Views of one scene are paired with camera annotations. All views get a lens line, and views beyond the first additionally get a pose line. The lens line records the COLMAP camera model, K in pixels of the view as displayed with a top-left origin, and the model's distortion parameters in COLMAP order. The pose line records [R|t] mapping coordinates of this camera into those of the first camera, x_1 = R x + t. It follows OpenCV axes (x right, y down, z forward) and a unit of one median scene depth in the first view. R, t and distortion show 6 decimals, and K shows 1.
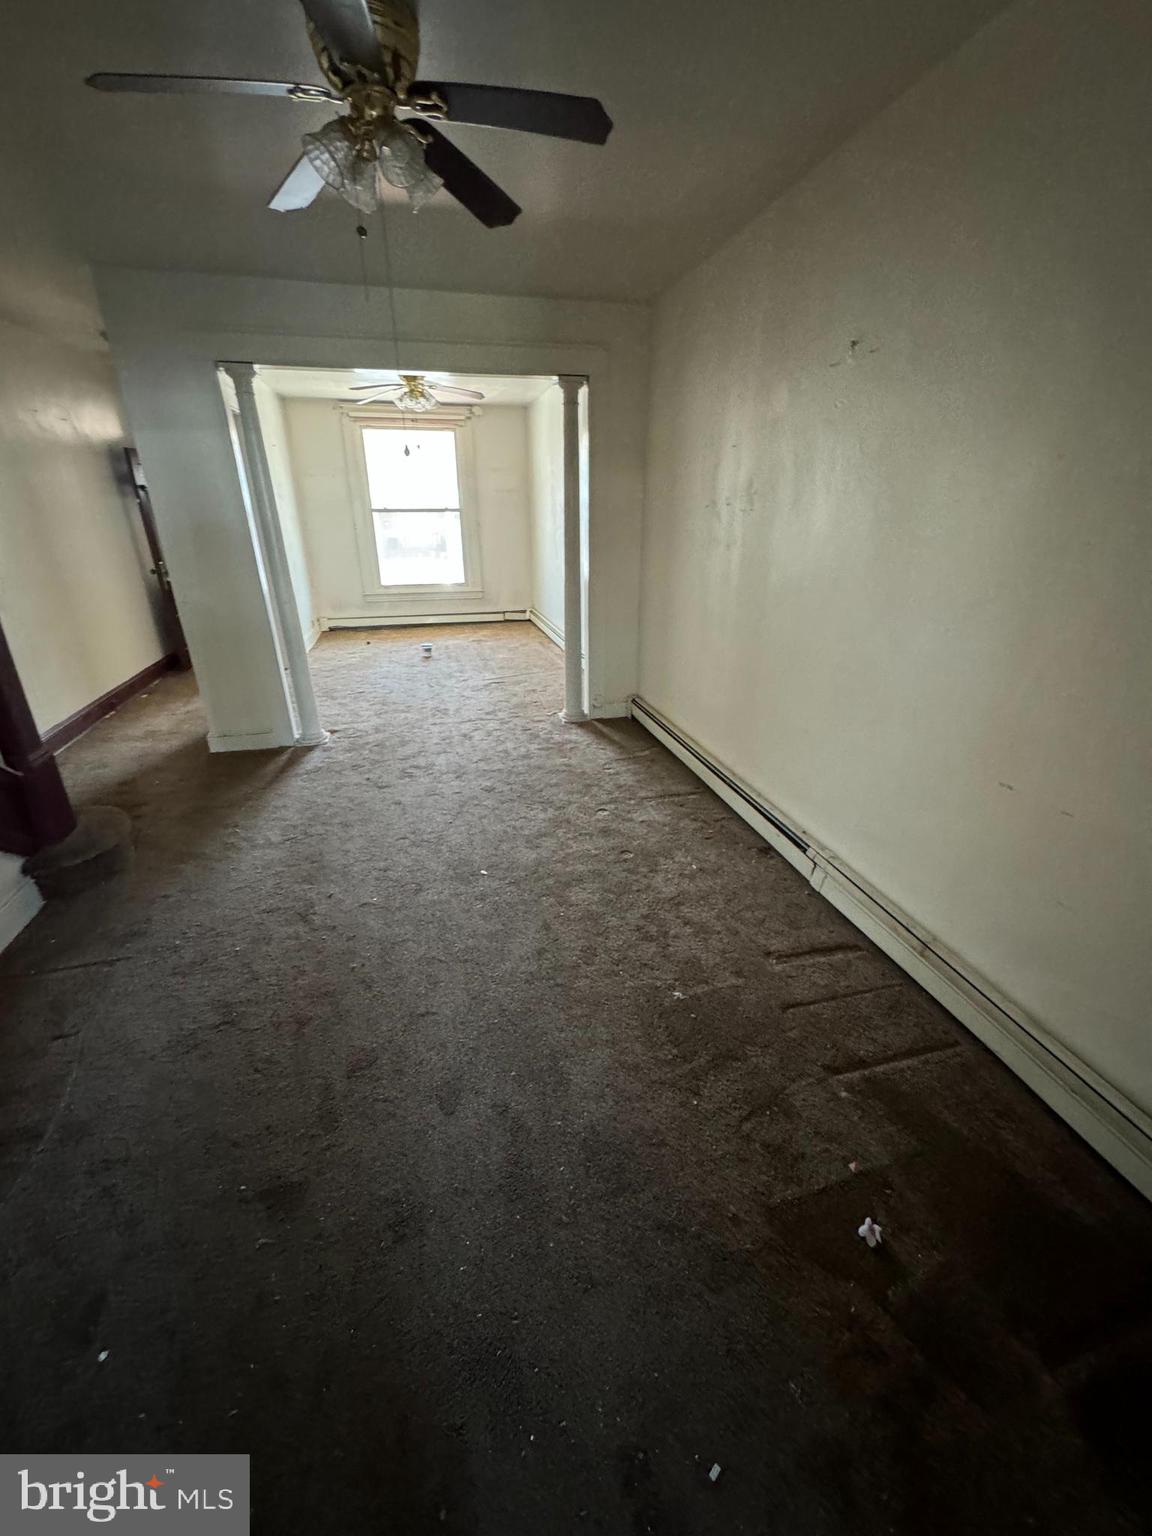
lens RADIAL K [[612.8, 0, 577.2], [0, 612.8, 766.1], [0, 0, 1]] dist [-0.000107, 0.000173]
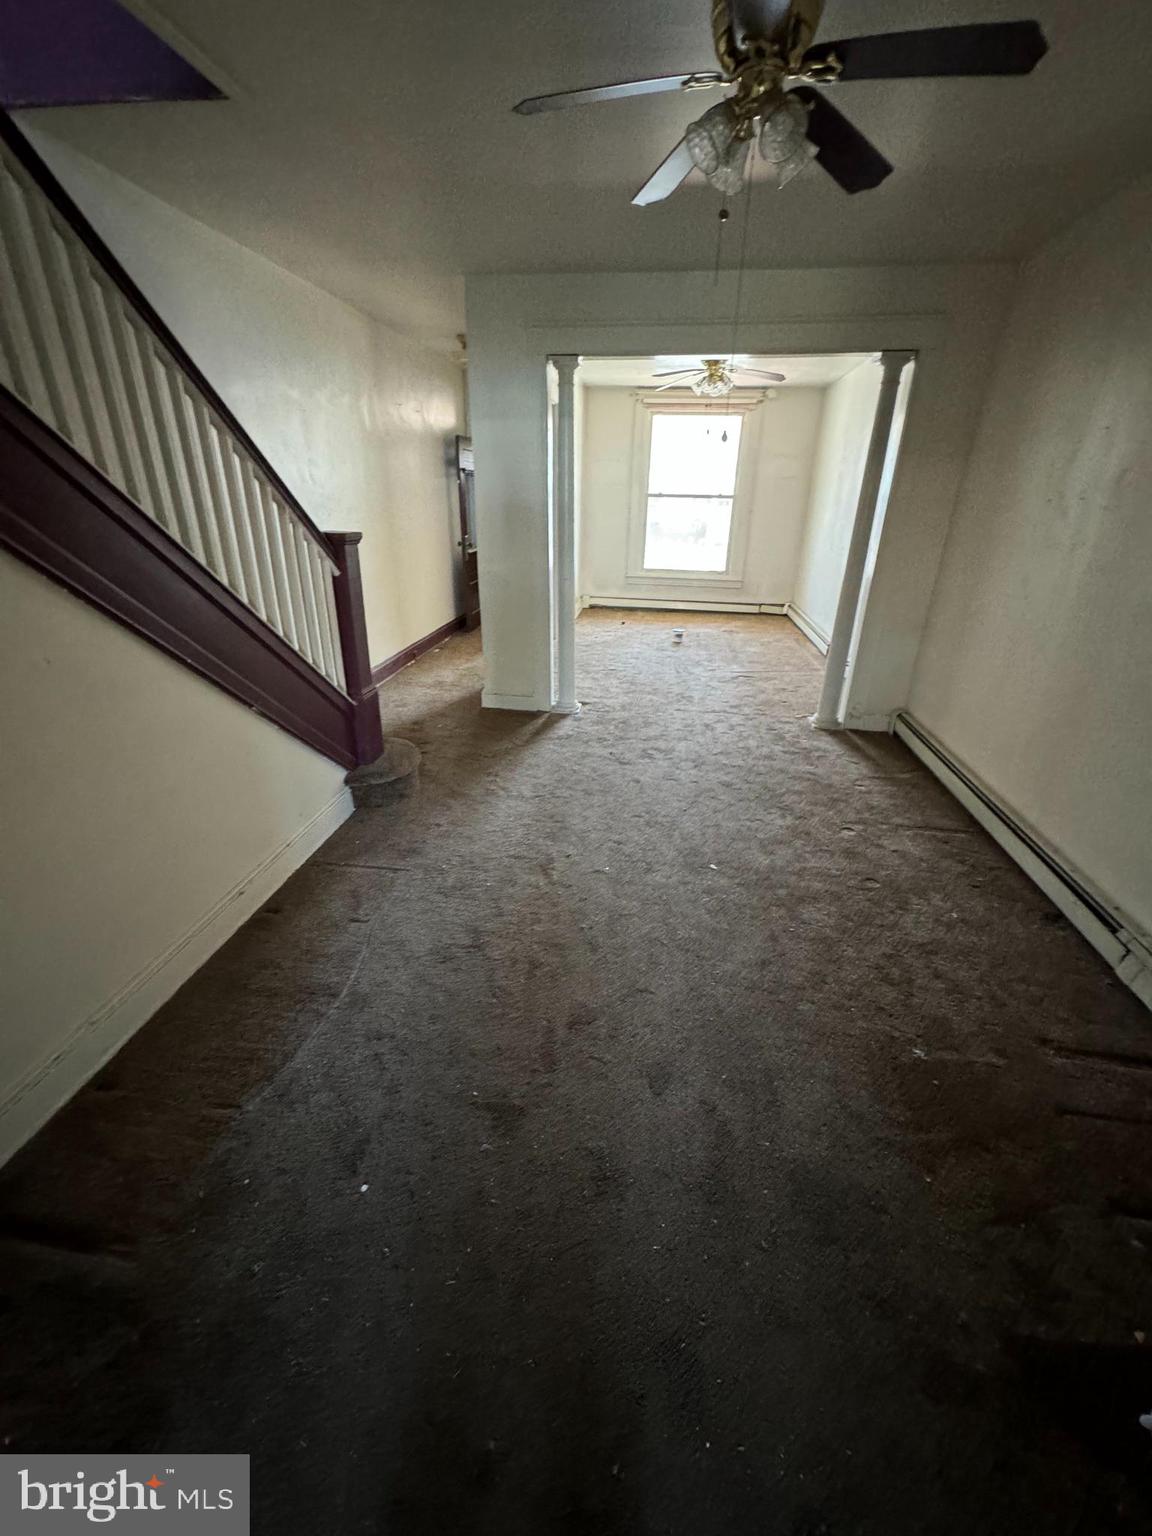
lens RADIAL K [[612.8, 0, 580.4], [0, 612.8, 766.2], [0, 0, 1]] dist [-0.000107, 0.000173]
pose [[0.926194, 0.173398, -0.334809, -0.037349], [-0.166857, 0.984790, 0.048442, 0.001129], [0.338116, 0.010998, 0.941040, -0.003864]]
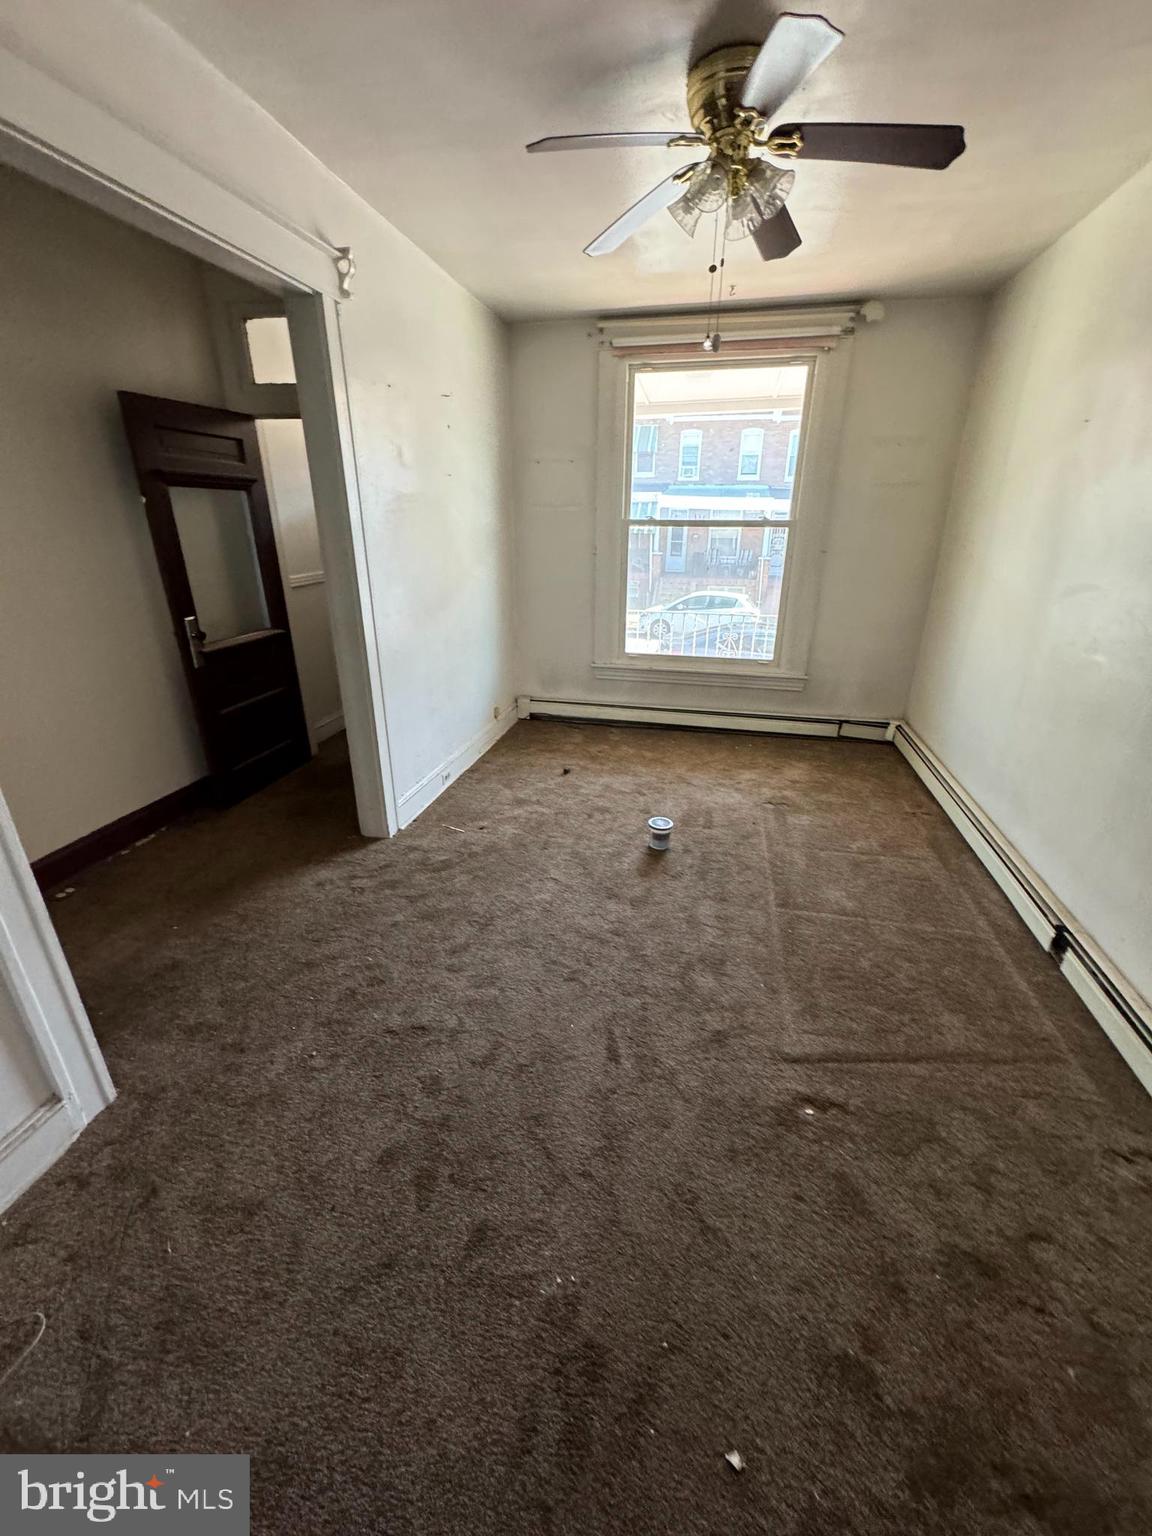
lens RADIAL K [[612.8, 0, 578.8], [0, 612.8, 768.7], [0, 0, 1]] dist [-0.000107, 0.000173]
pose [[0.890743, 0.177477, -0.418425, -0.229475], [-0.183432, 0.982680, 0.026320, -0.457525], [0.415849, 0.053308, 0.907870, 1.092515]]
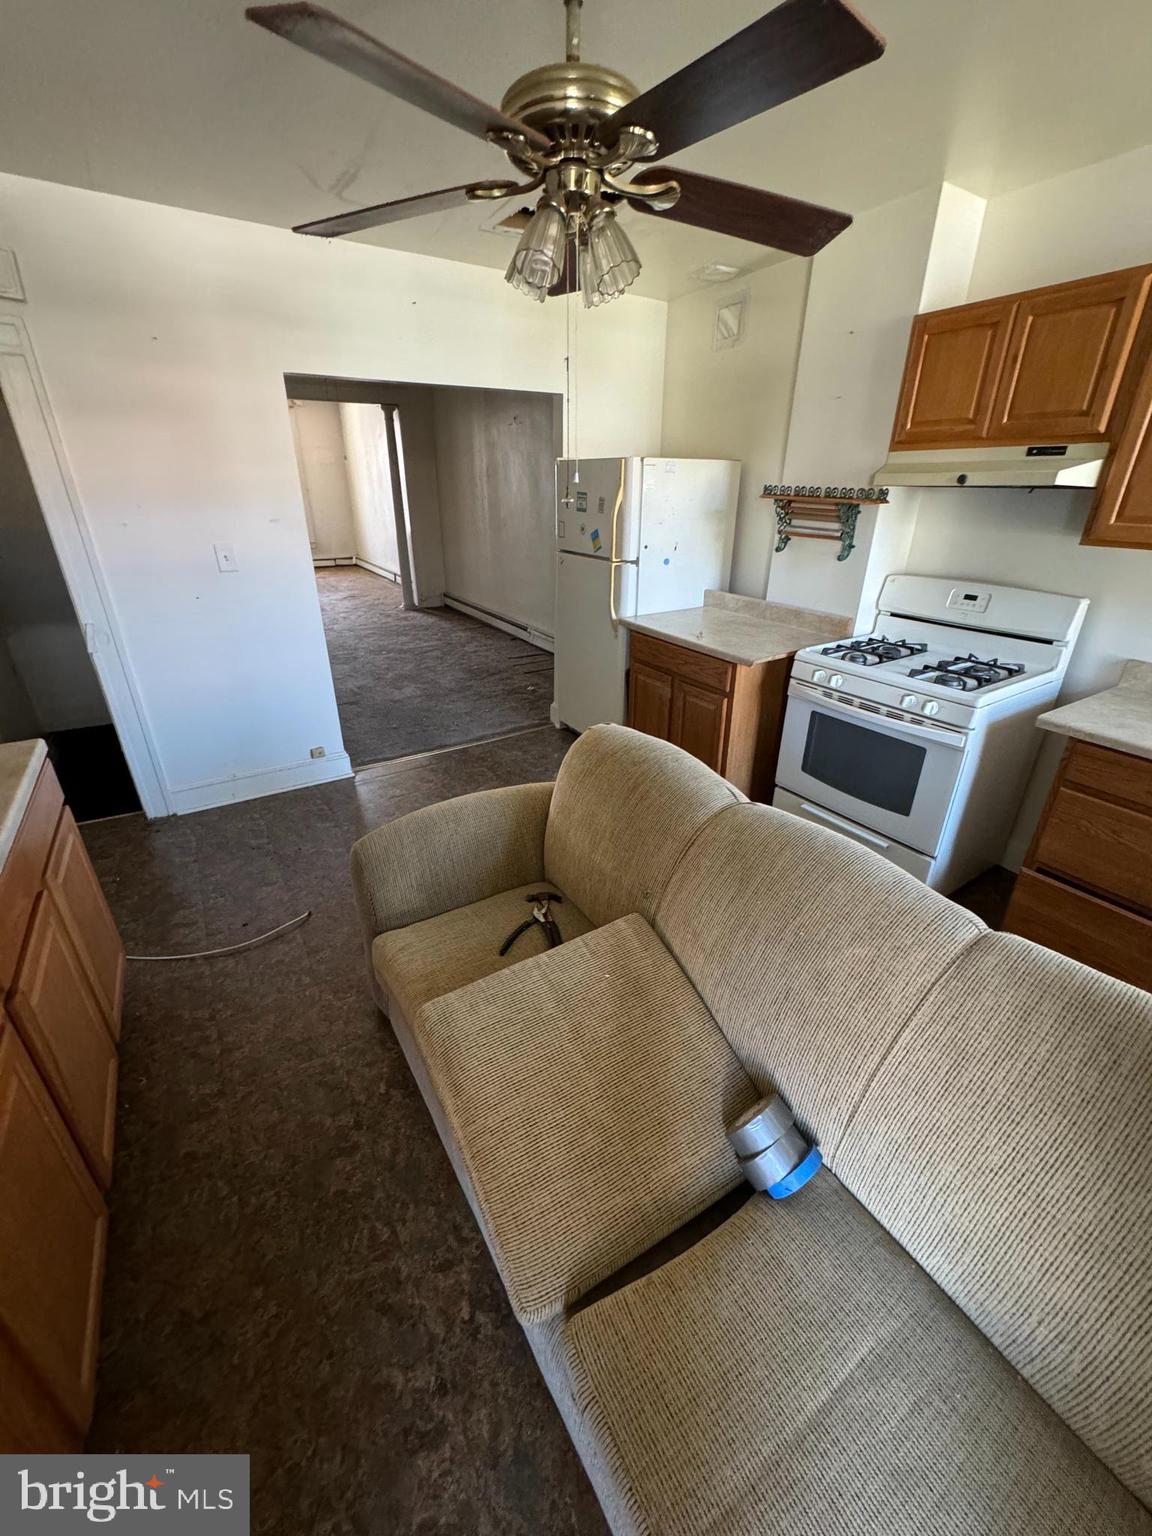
lens RADIAL K [[612.8, 0, 580.8], [0, 612.8, 761.6], [0, 0, 1]] dist [-0.000107, 0.000173]
pose [[0.949455, -0.118107, 0.290835, -0.130689], [0.108207, 0.992873, 0.049953, 0.408105], [-0.294662, -0.015958, 0.955468, -0.979700]]
